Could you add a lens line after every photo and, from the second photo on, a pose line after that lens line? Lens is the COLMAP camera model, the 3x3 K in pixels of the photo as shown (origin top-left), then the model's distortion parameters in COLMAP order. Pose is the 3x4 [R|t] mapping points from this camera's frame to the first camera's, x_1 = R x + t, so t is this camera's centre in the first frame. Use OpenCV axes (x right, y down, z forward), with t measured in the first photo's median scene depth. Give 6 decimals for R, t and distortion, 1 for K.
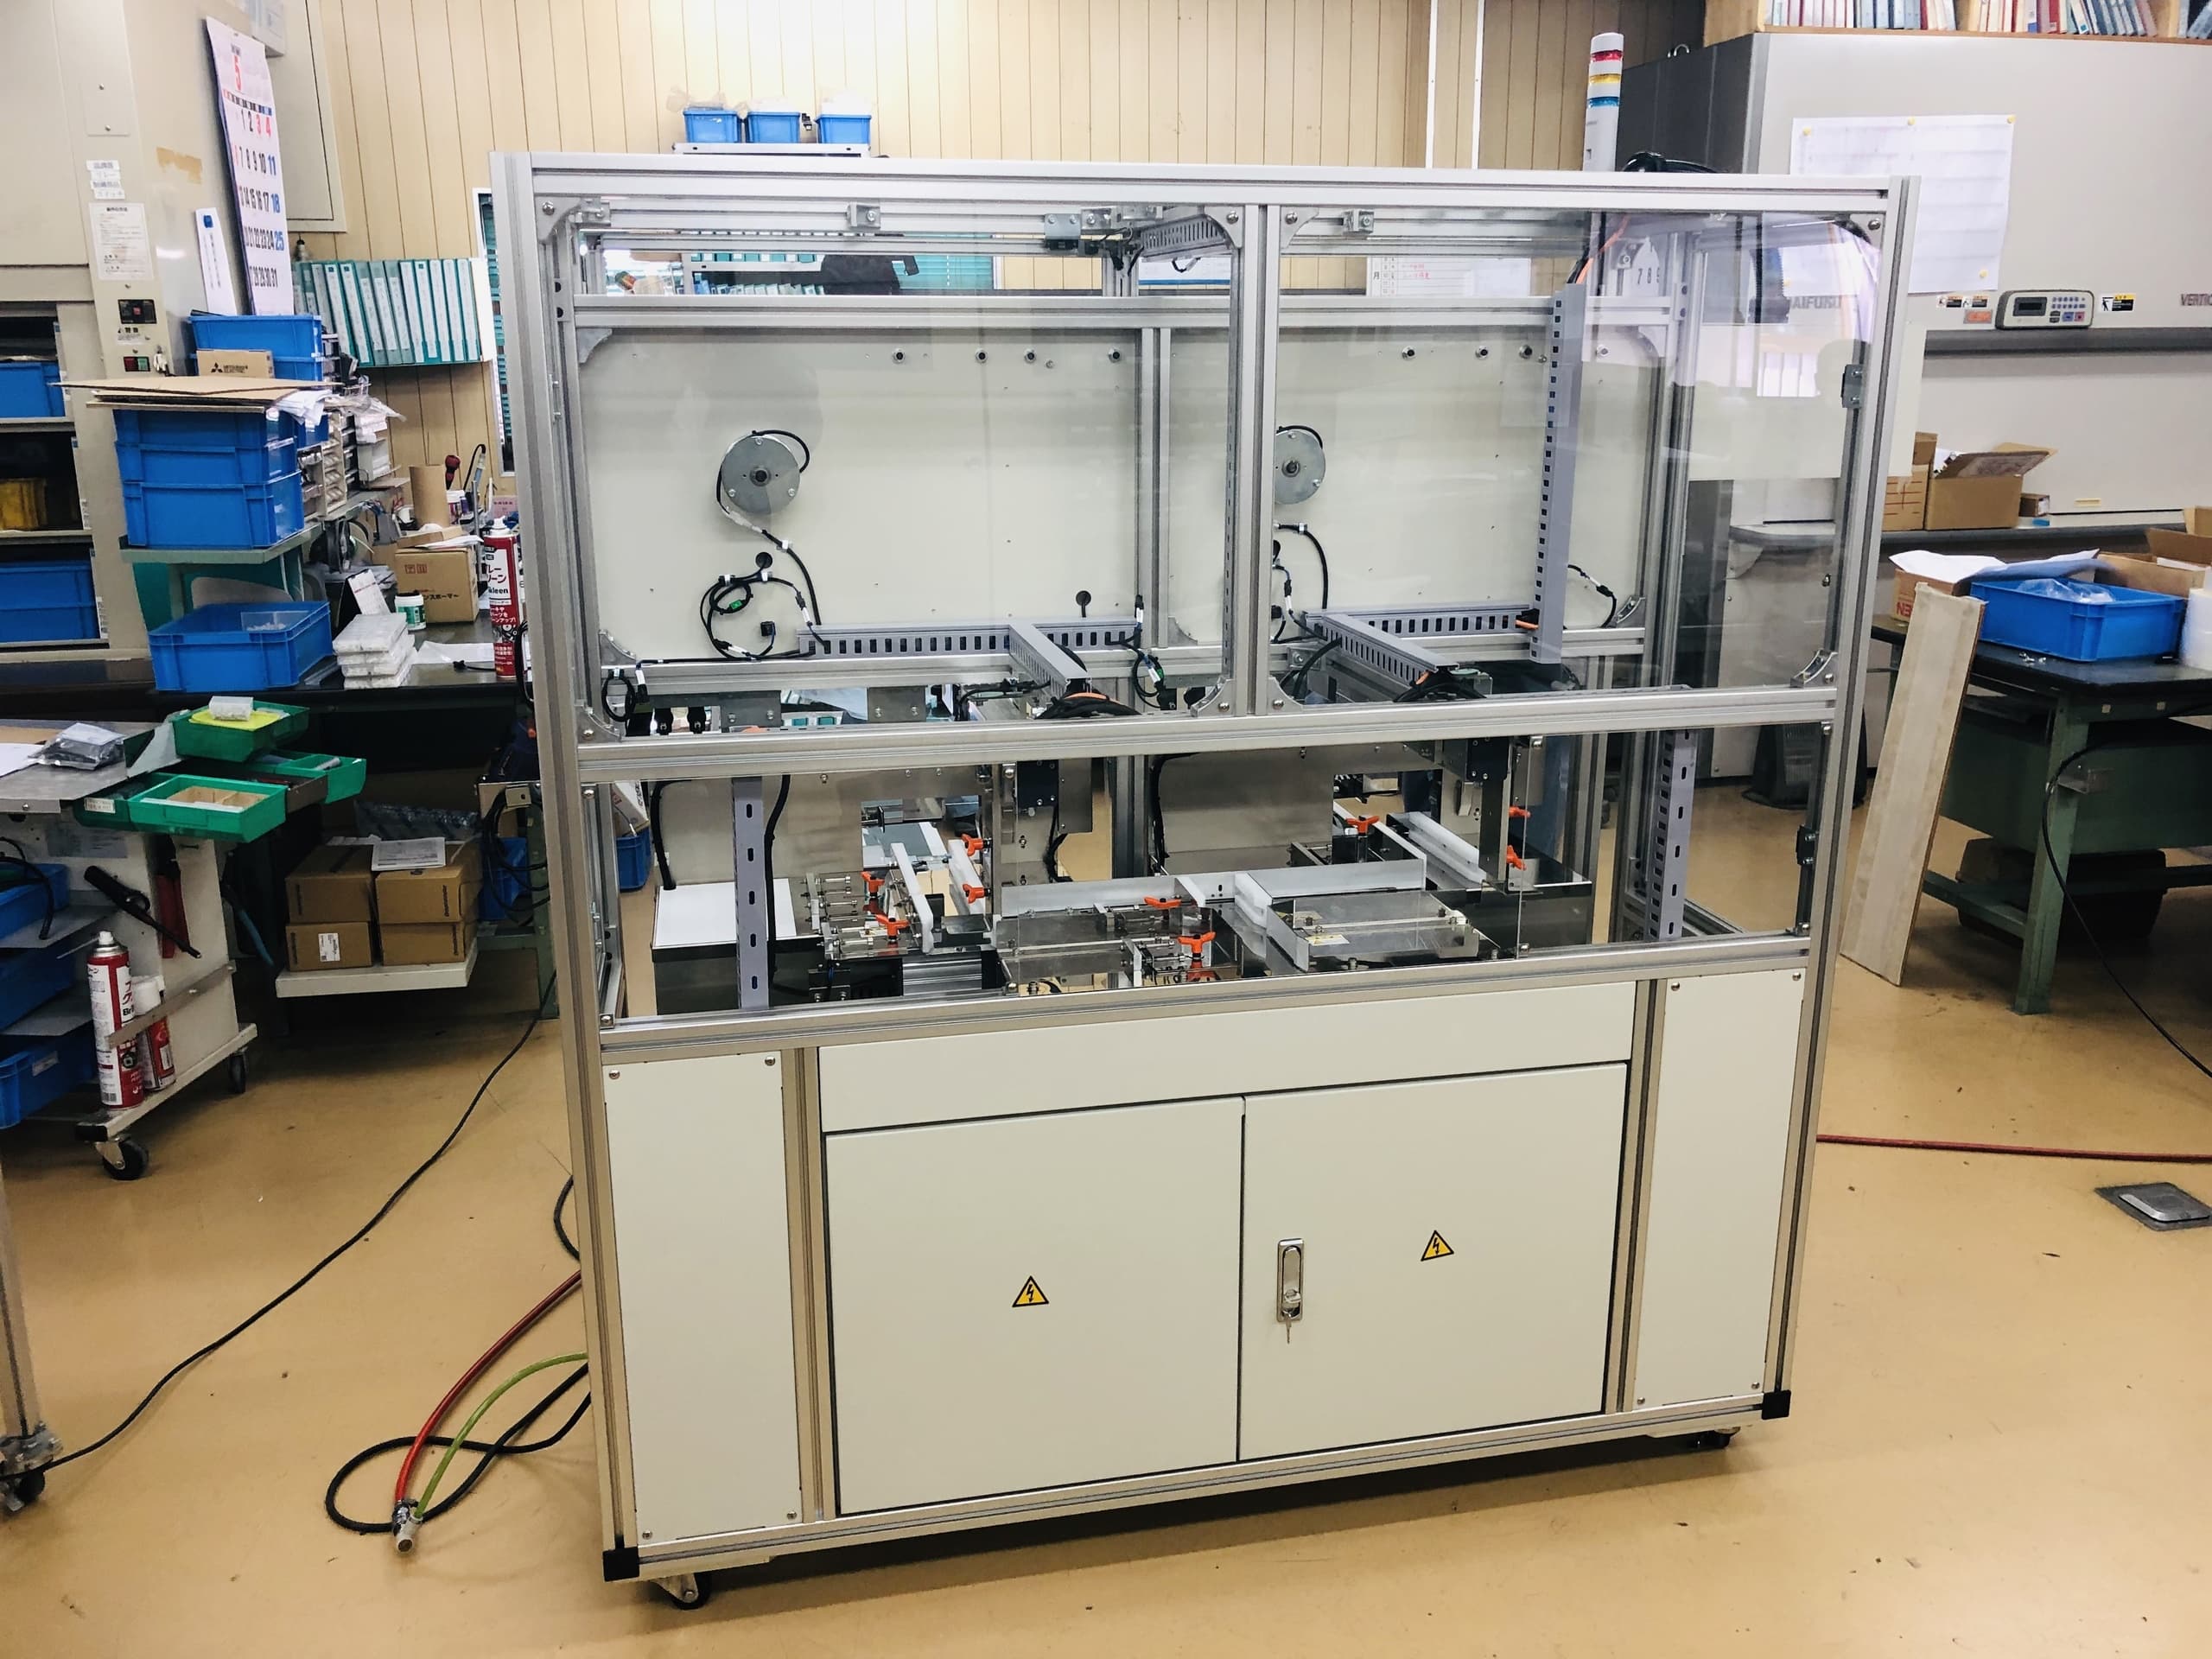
lens RADIAL K [[1837.0, 0, 1109.3], [0, 1837.0, 828.1], [0, 0, 1]] dist [0.027523, -0.045168]
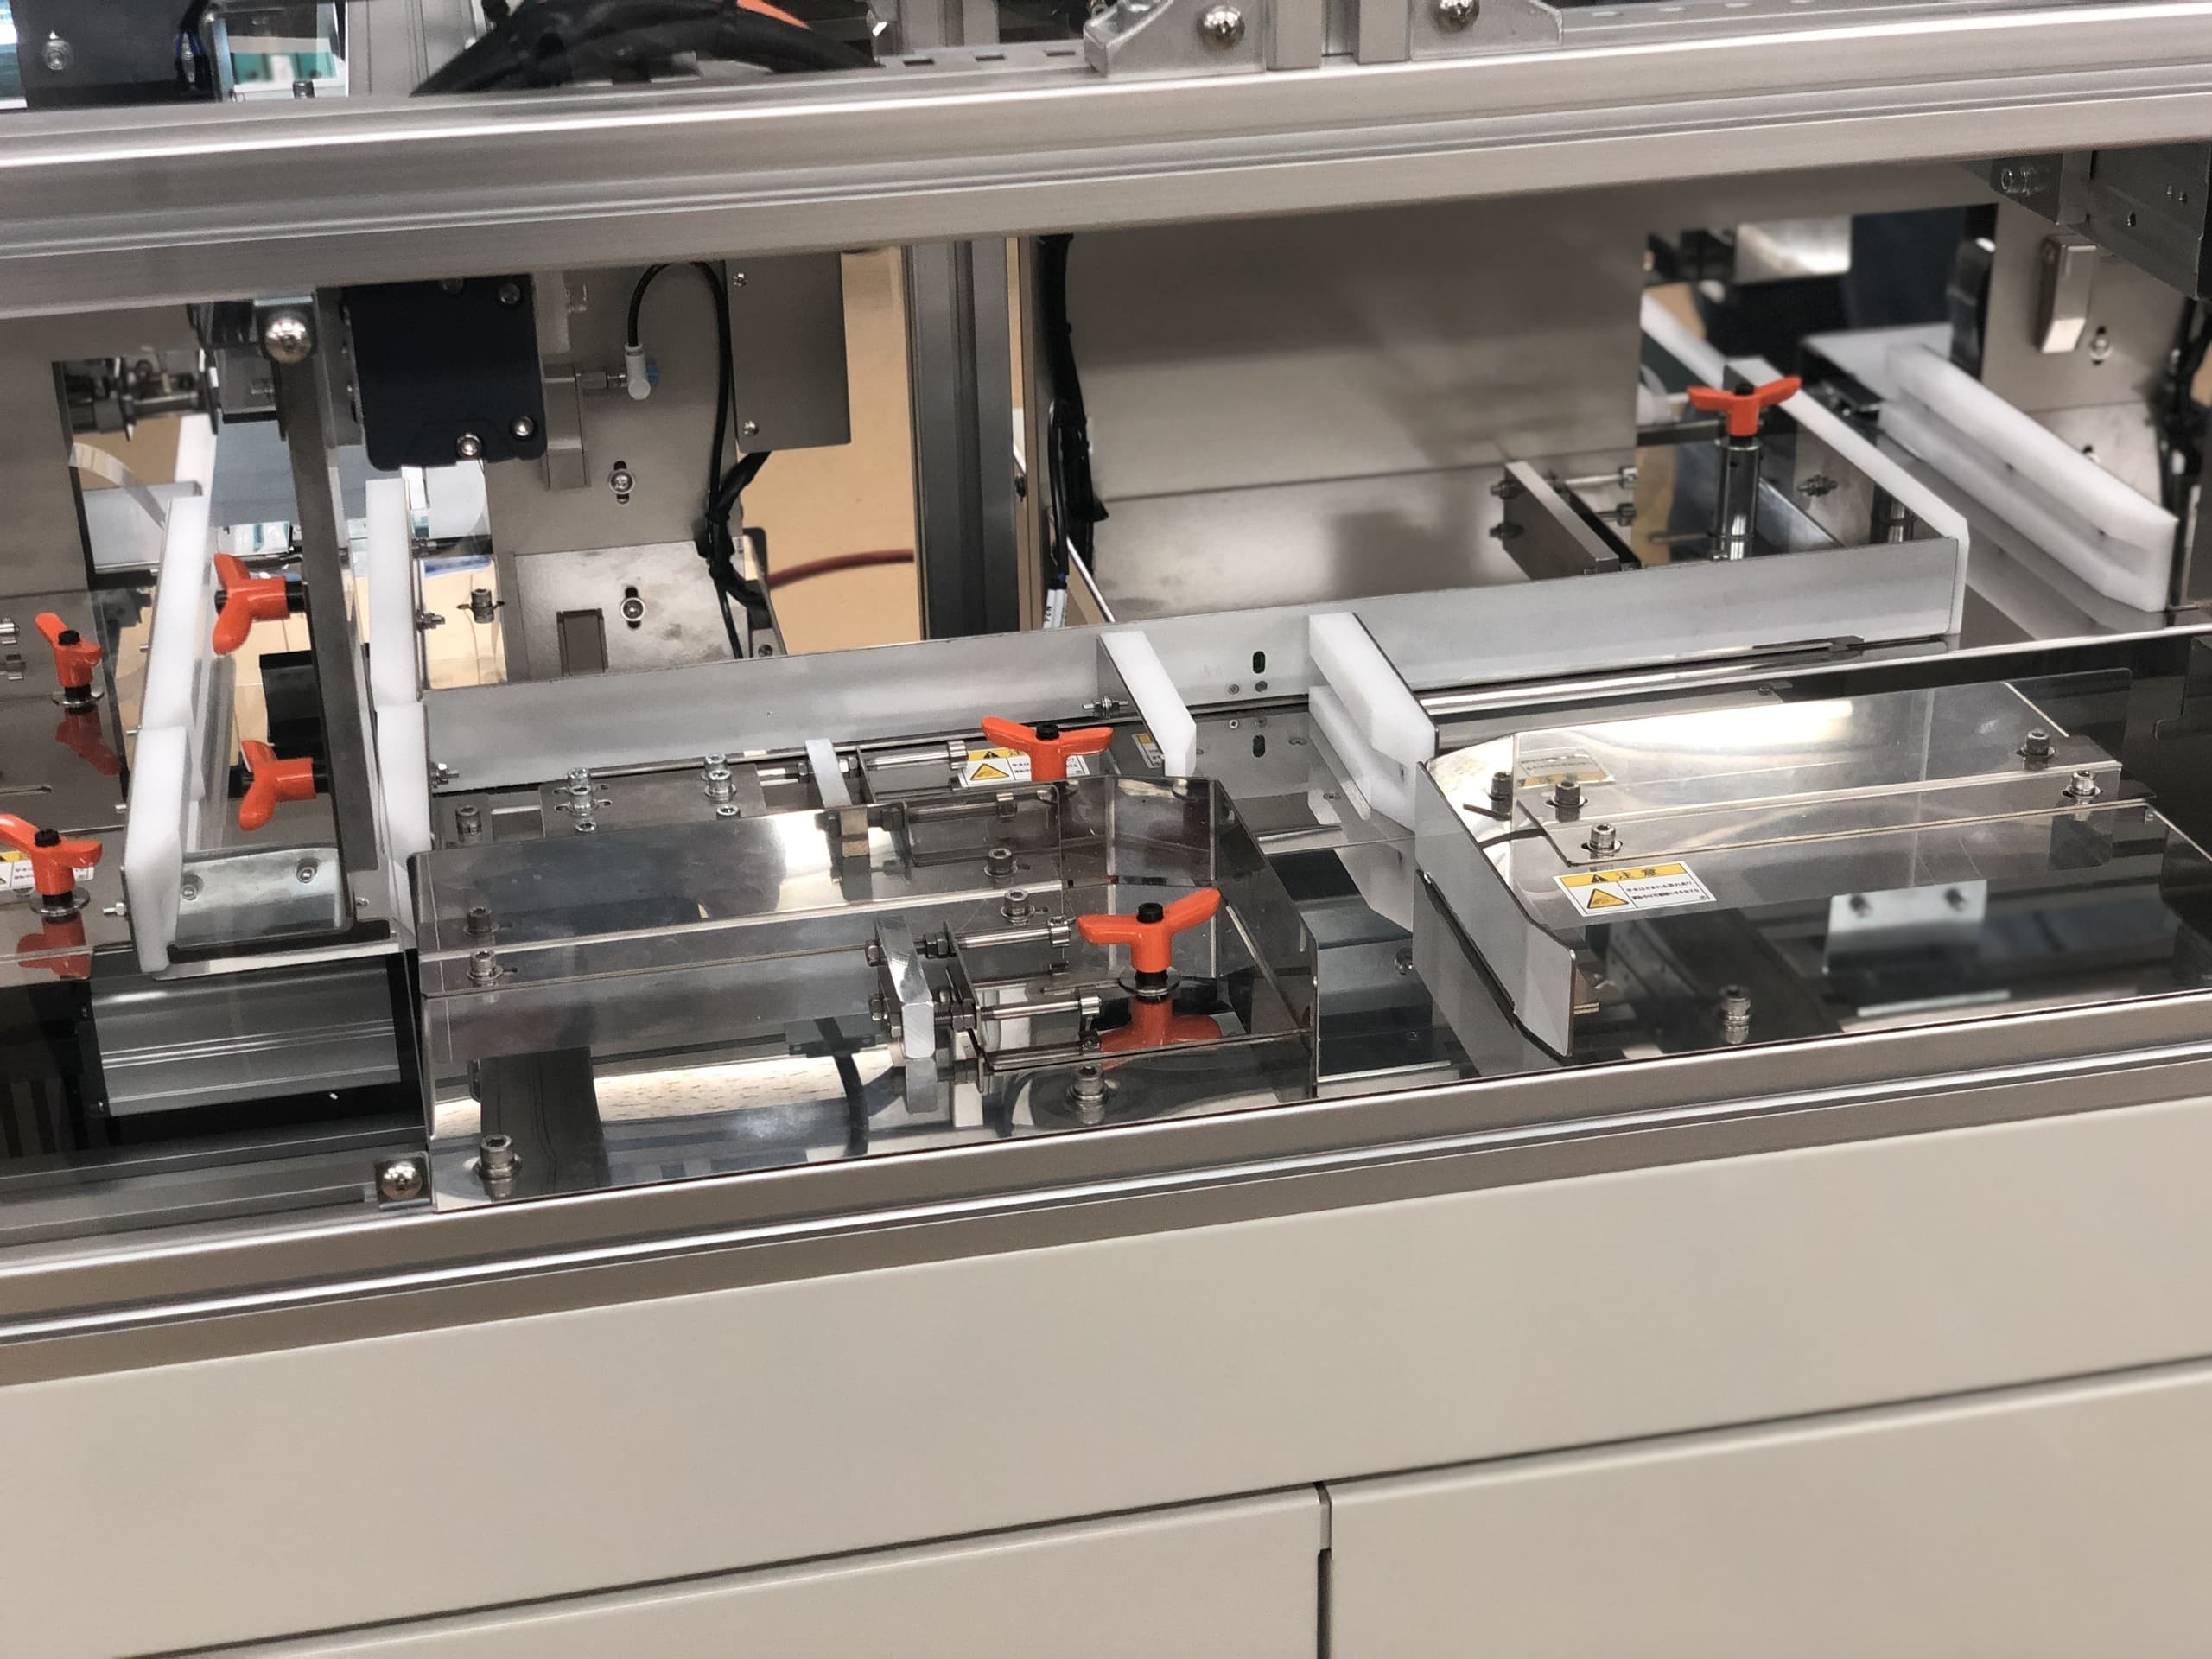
lens RADIAL K [[3329.2, 0, 1099.7], [0, 3329.2, 830.9], [0, 0, 1]] dist [0.002588, 0.000000]
pose [[0.999648, -0.011982, -0.023671, 0.047428], [0.016055, 0.983511, 0.180136, -0.035690], [0.021122, -0.180453, 0.983357, 0.479977]]
